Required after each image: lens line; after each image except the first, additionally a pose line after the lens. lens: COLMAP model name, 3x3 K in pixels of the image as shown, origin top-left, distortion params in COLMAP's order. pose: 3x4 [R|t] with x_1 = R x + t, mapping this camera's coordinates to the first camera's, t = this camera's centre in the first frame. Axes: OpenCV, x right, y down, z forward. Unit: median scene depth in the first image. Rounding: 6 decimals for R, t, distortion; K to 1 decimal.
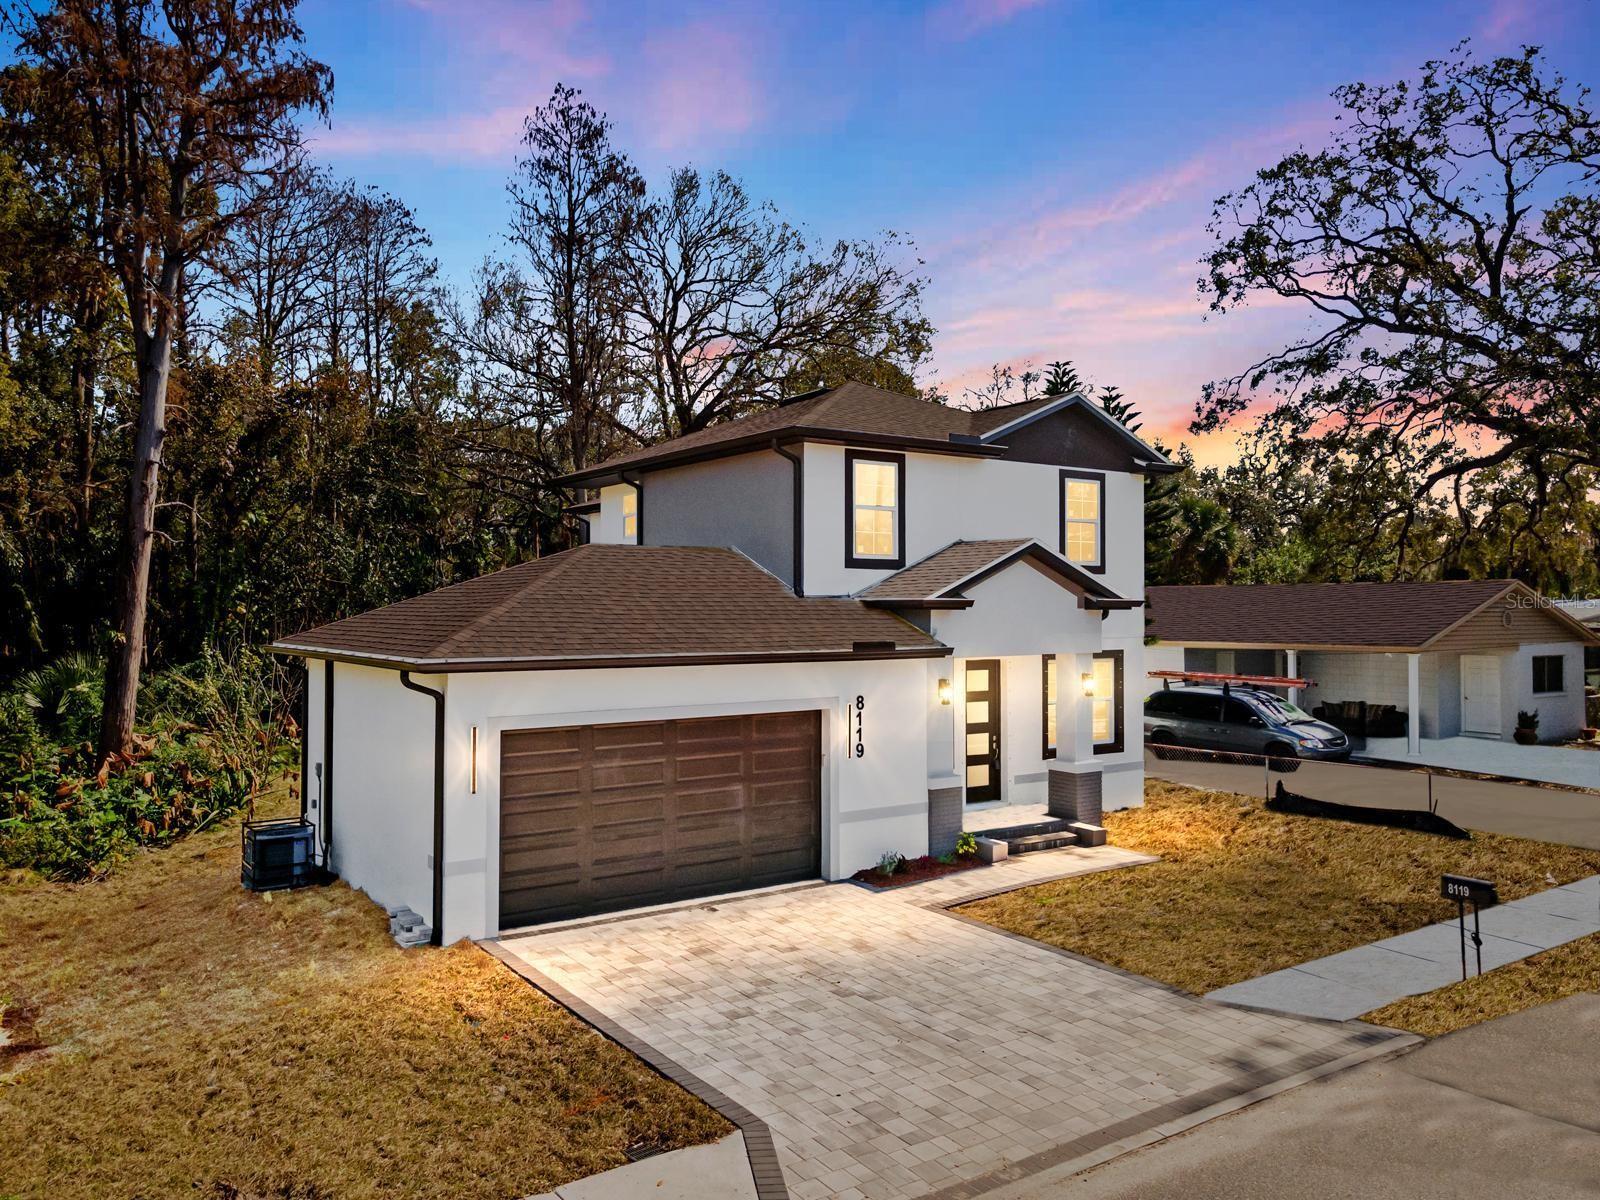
lens RADIAL K [[1151.5, 0, 800.0], [0, 1151.5, 600.0], [0, 0, 1]] dist [0.054464, -0.001703]
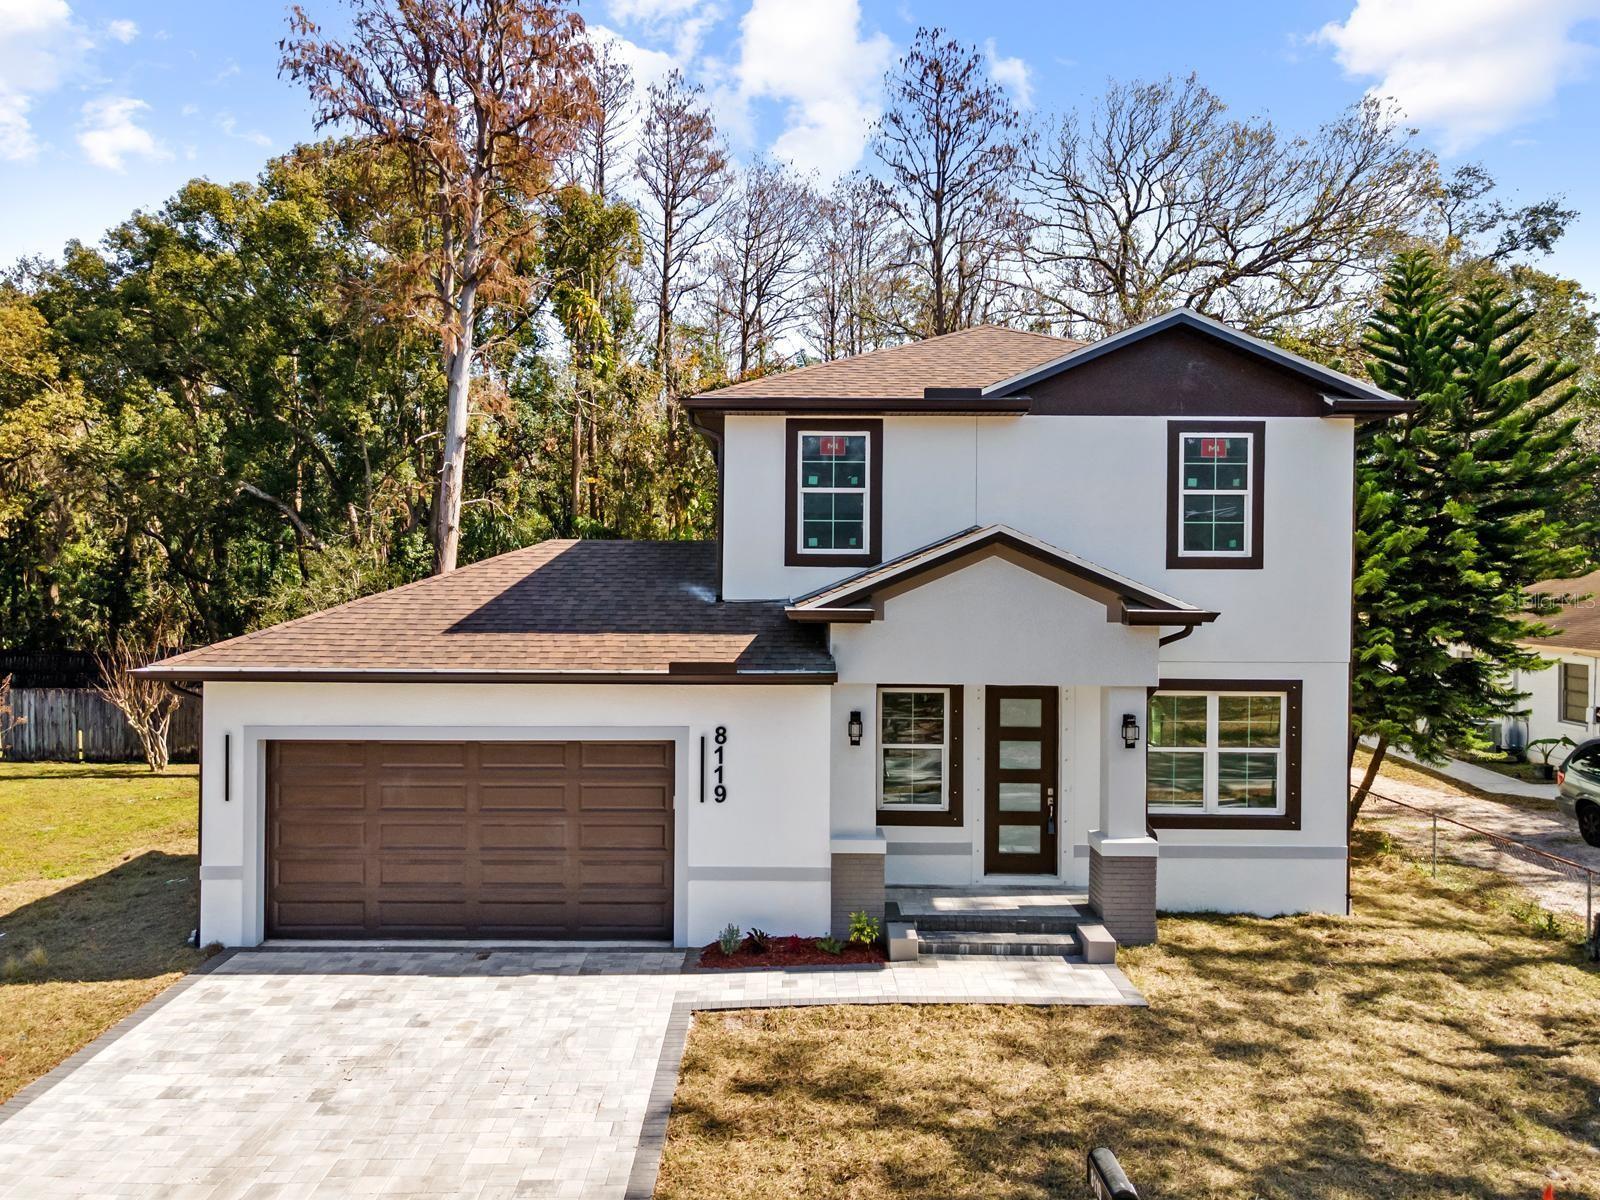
lens RADIAL K [[1174.4, 0, 800.0], [0, 1174.4, 600.0], [0, 0, 1]] dist [0.045730, 0.005547]
pose [[0.825782, 0.019547, -0.563650, 0.565715], [-0.004274, 0.999587, 0.028404, -0.030076], [0.563973, -0.021046, 0.825525, 0.350979]]
